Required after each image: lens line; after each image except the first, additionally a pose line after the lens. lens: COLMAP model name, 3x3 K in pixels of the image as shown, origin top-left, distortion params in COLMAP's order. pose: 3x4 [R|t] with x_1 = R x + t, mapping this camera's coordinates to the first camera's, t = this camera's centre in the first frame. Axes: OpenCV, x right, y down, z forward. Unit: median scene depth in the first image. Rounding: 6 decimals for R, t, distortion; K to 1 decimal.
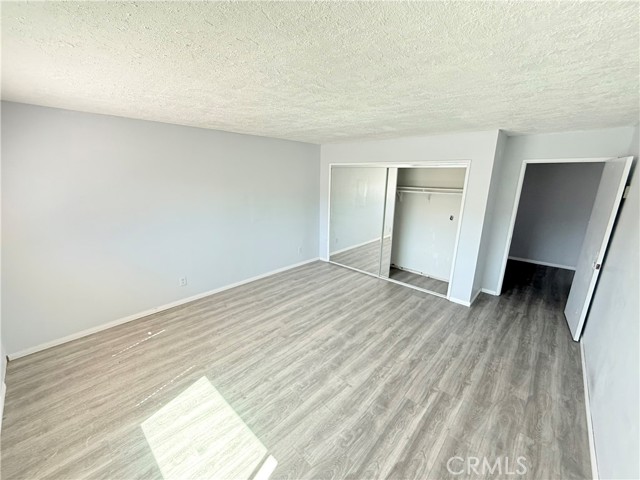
lens RADIAL K [[255.0, 0, 321.5], [0, 255.0, 240.6], [0, 0, 1]] dist [0.001514, -0.000340]
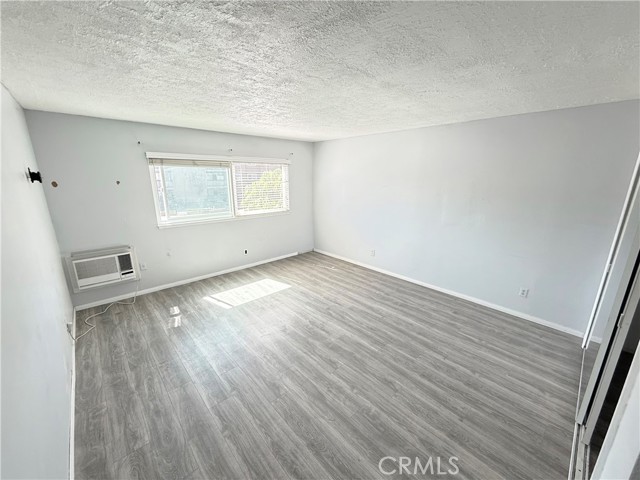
lens RADIAL K [[255.0, 0, 321.4], [0, 255.0, 240.7], [0, 0, 1]] dist [0.001514, -0.000340]
pose [[-0.072423, 0.234901, -0.969318, 0.834710], [-0.250629, 0.936398, 0.245649, -0.176870], [0.965370, 0.260730, -0.008944, 0.814175]]
